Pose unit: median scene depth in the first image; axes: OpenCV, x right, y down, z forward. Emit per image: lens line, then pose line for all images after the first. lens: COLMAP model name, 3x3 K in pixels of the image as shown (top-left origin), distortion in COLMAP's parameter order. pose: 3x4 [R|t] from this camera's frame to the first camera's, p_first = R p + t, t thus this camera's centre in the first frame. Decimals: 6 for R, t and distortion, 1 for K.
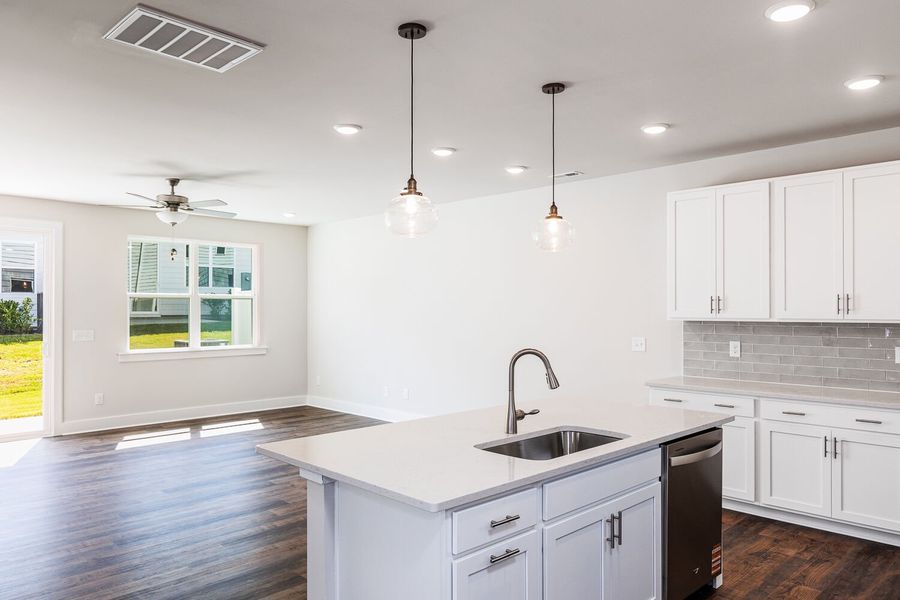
lens RADIAL K [[632.0, 0, 453.6], [0, 632.0, 302.4], [0, 0, 1]] dist [0.007576, -0.003376]
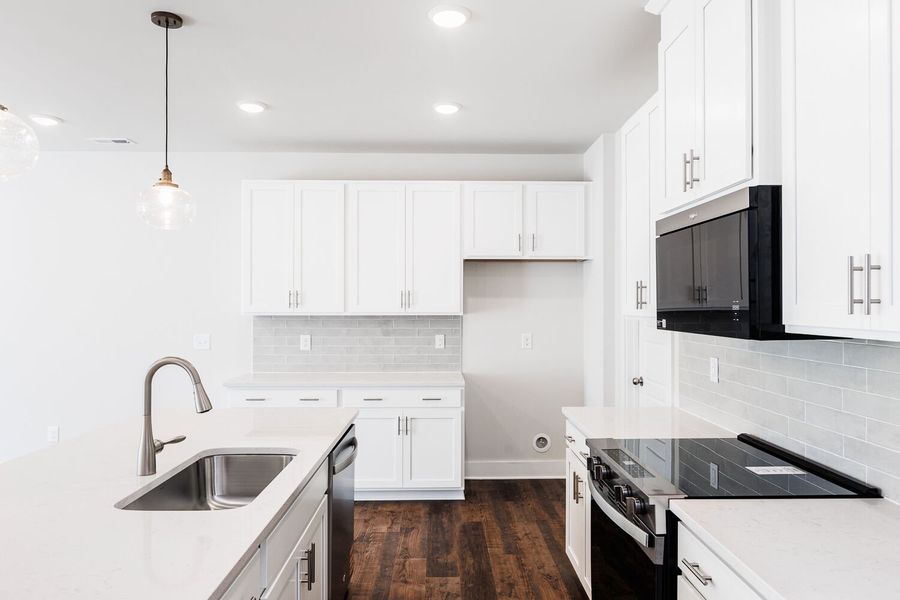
lens RADIAL K [[597.5, 0, 450.4], [0, 597.5, 303.0], [0, 0, 1]] dist [0.000216, -0.001567]
pose [[0.692578, 0.002579, 0.721338, -0.100147], [-0.007463, 0.999966, 0.003590, 0.004762], [-0.721304, -0.007870, 0.692574, 0.177951]]
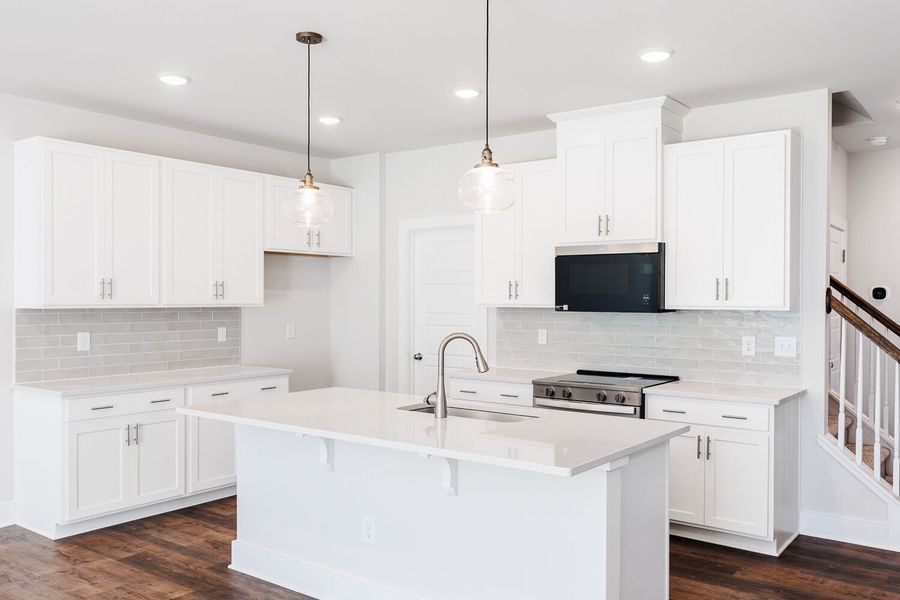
lens RADIAL K [[756.9, 0, 454.1], [0, 756.9, 303.4], [0, 0, 1]] dist [0.003871, 0.000231]
pose [[-0.140995, -0.007398, 0.989983, -0.684627], [-0.012055, 0.999911, 0.005755, 0.012466], [-0.989937, -0.011123, -0.141071, 0.723139]]
